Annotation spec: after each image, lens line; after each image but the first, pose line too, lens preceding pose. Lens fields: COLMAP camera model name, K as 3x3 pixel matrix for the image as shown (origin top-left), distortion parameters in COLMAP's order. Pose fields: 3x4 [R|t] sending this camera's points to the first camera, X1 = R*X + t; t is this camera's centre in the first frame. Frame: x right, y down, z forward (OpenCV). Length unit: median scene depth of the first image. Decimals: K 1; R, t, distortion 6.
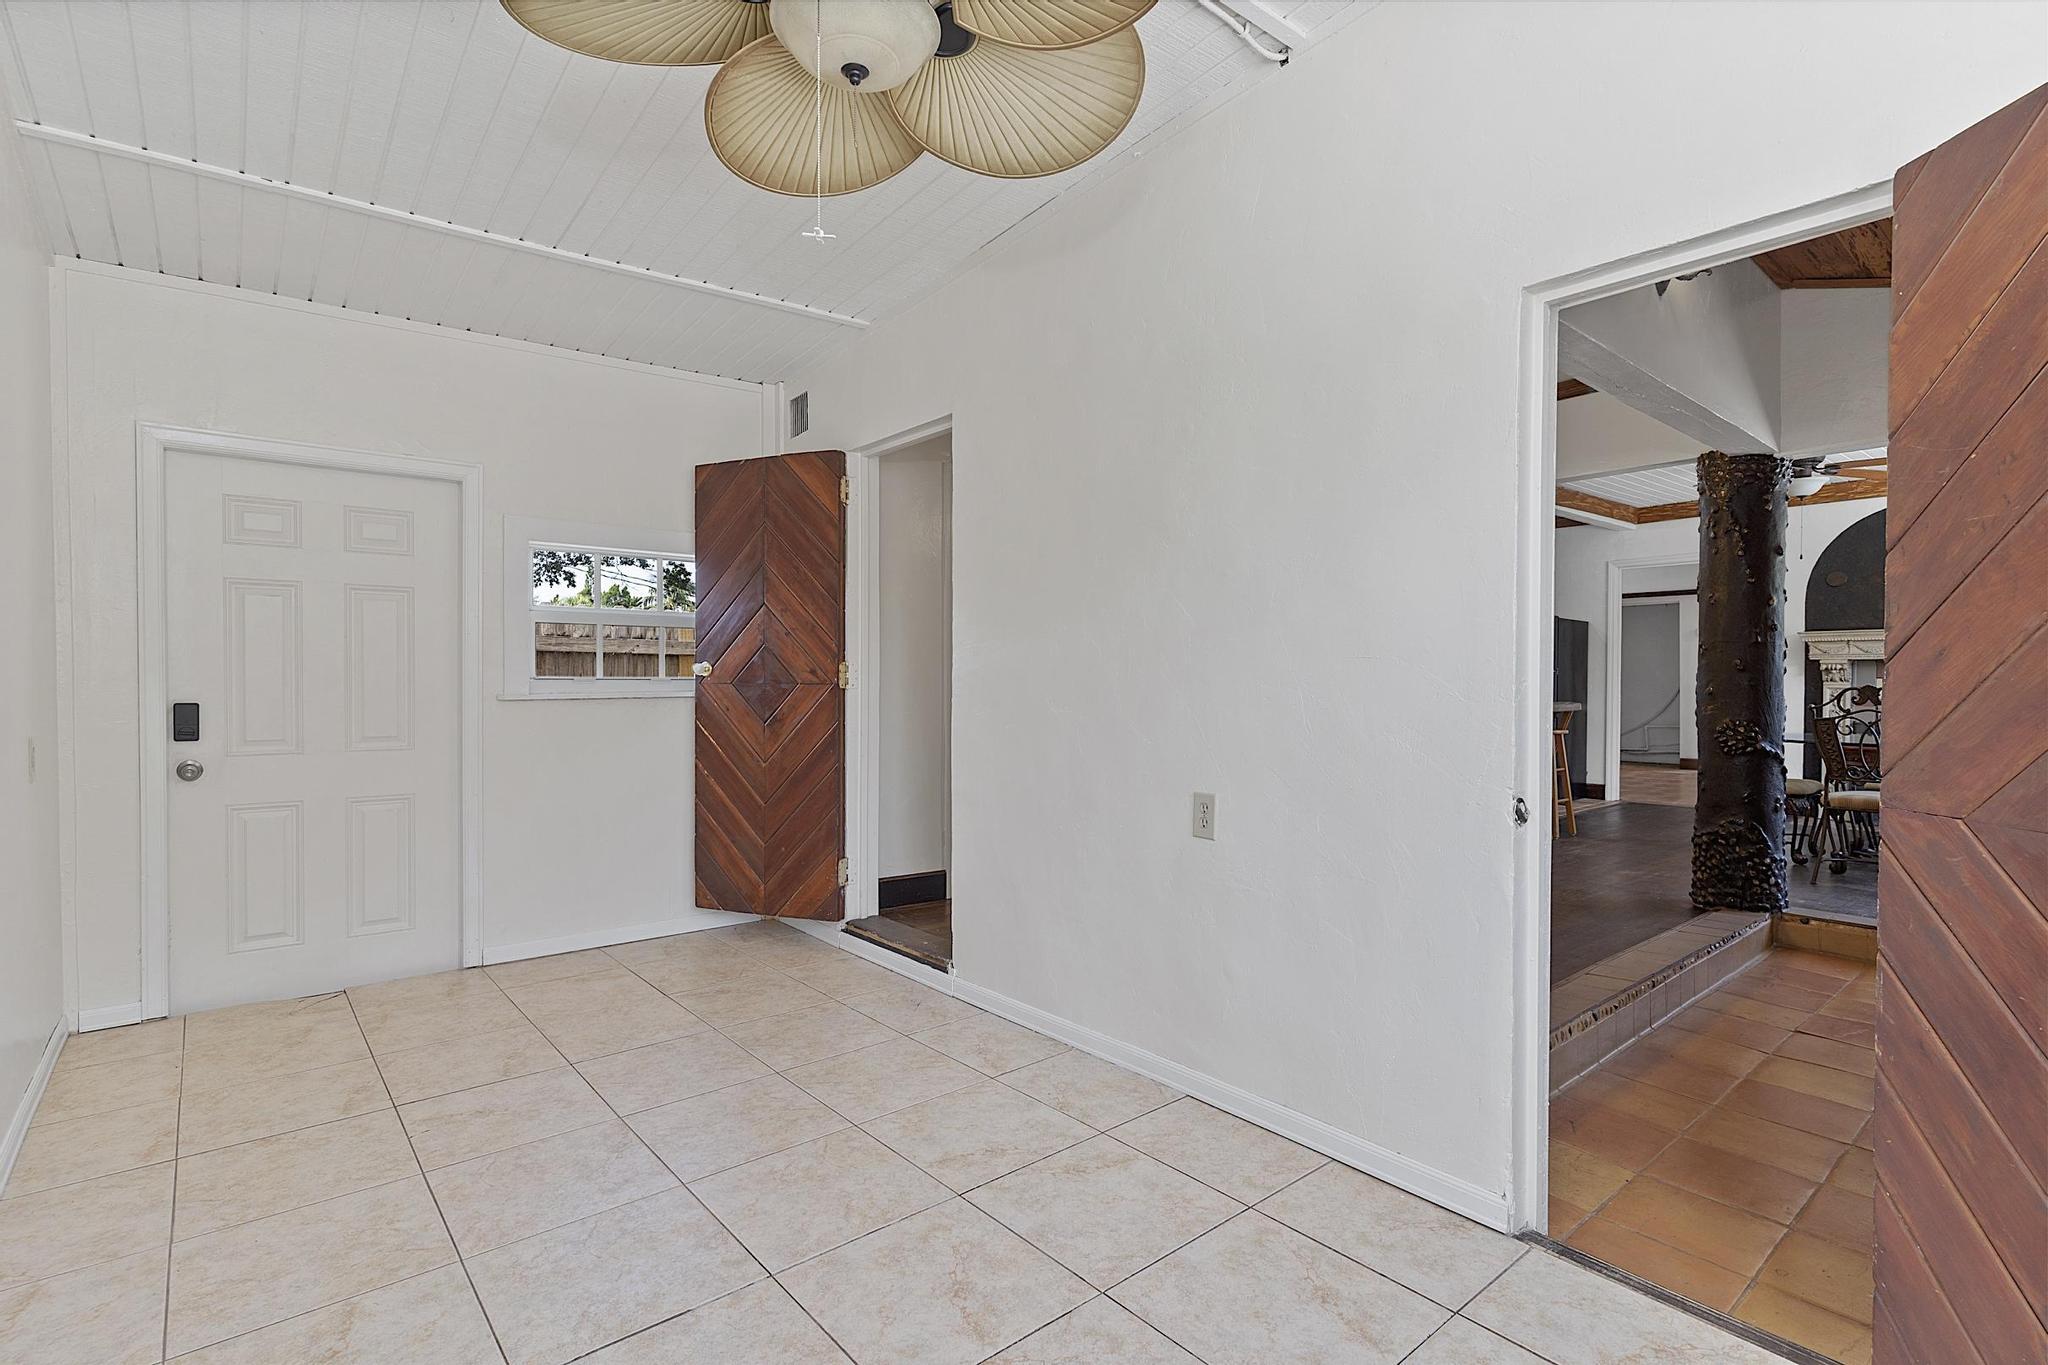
lens RADIAL K [[983.3, 0, 1014.8], [0, 983.3, 687.0], [0, 0, 1]] dist [0.003941, 0.000359]
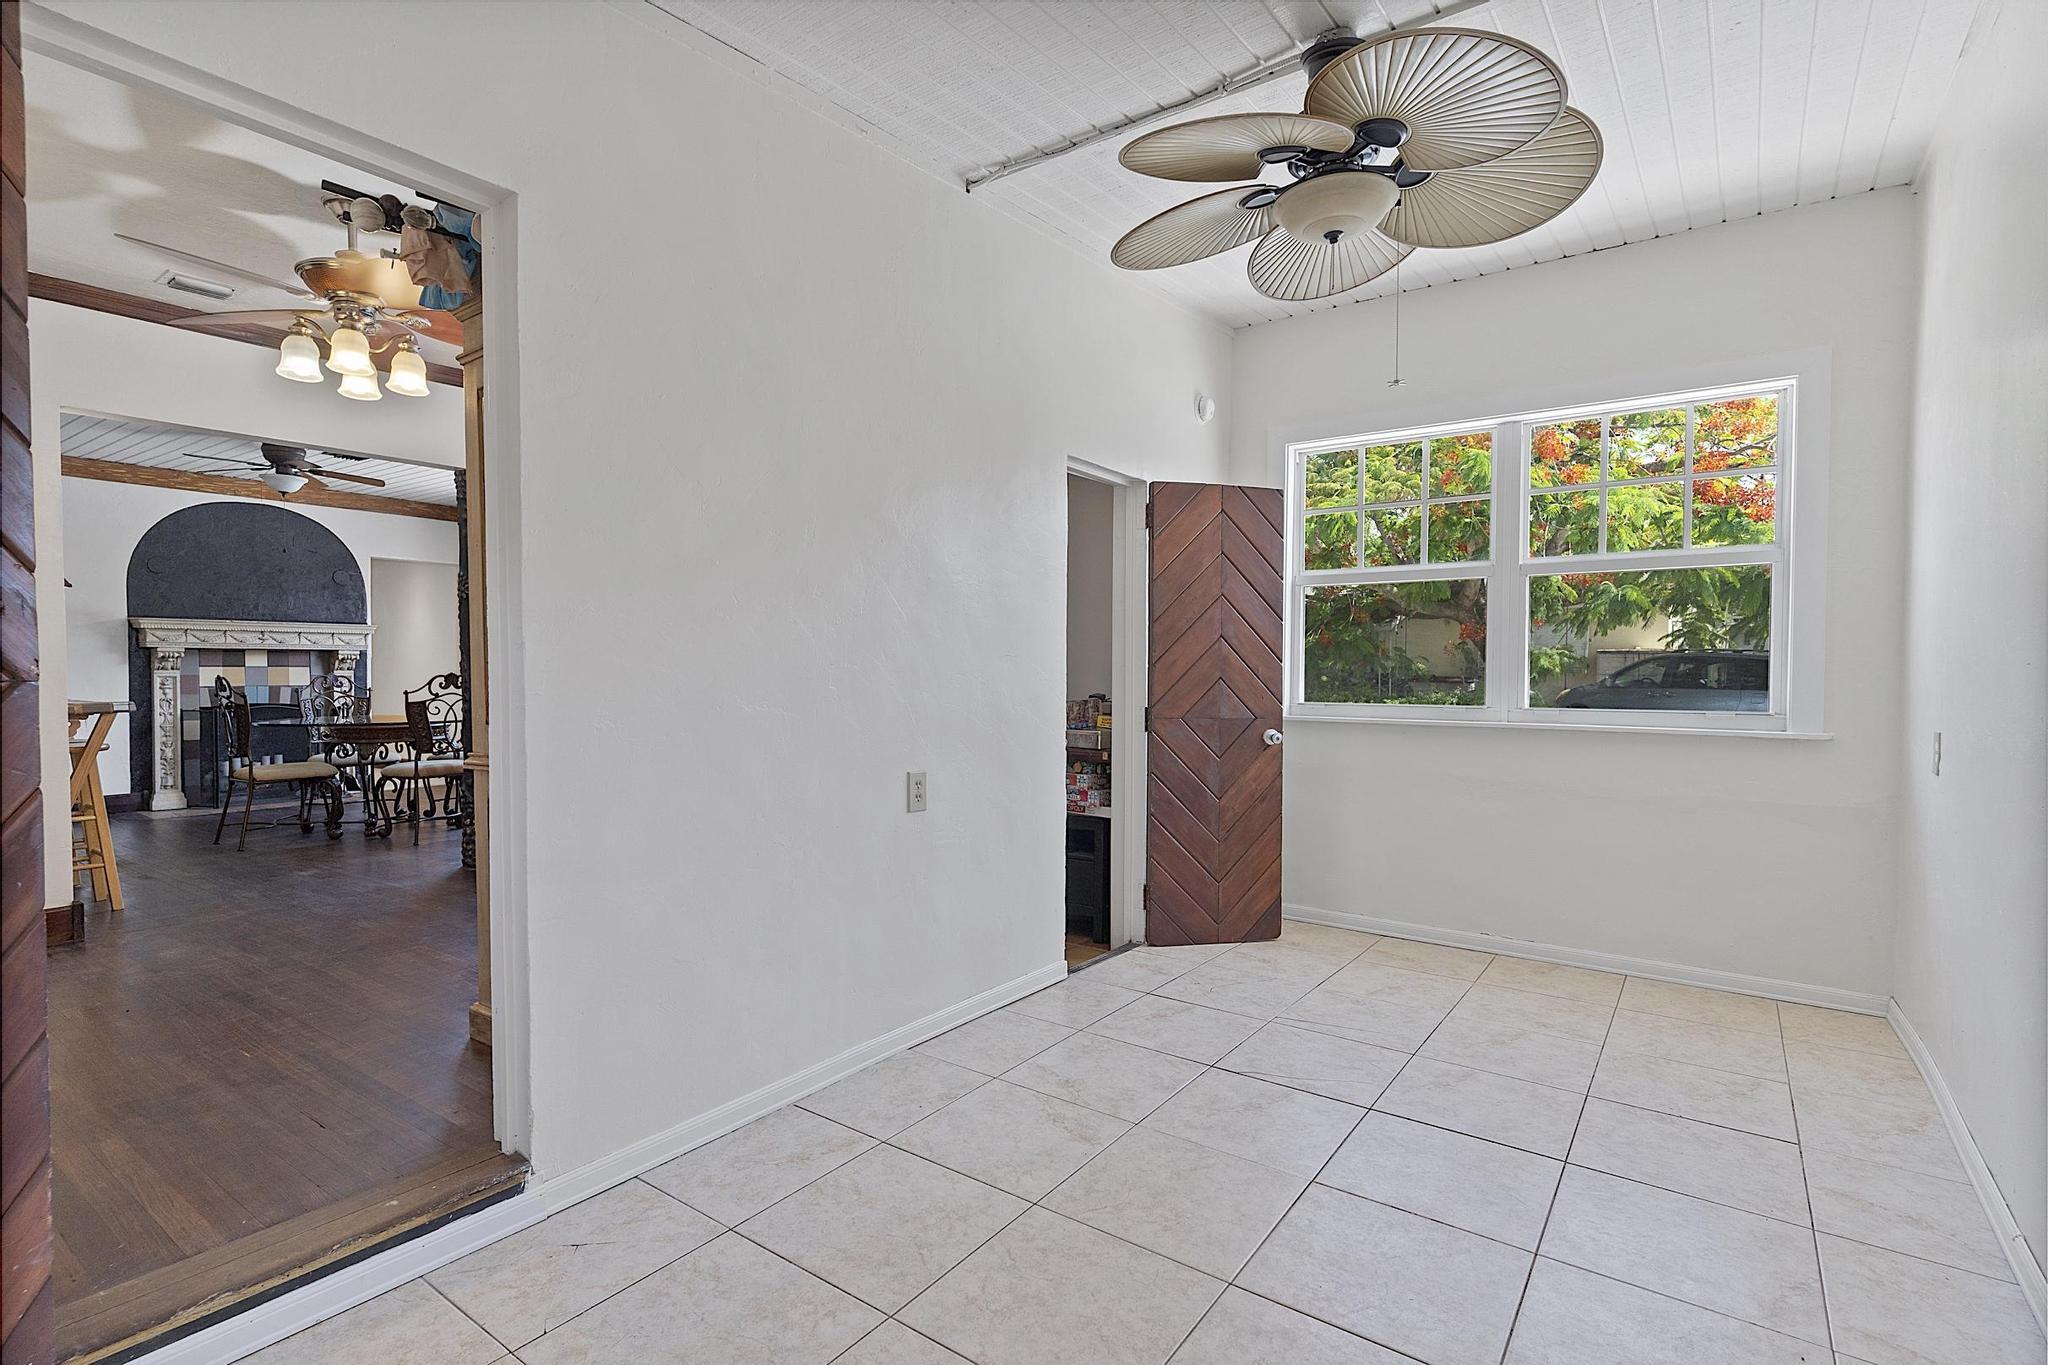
lens RADIAL K [[983.3, 0, 1007.1], [0, 983.3, 684.2], [0, 0, 1]] dist [0.003941, 0.000359]
pose [[-0.245963, -0.017006, 0.969130, -0.920312], [0.005734, 0.999803, 0.018999, -0.013318], [-0.969262, 0.010230, -0.245817, 1.171718]]
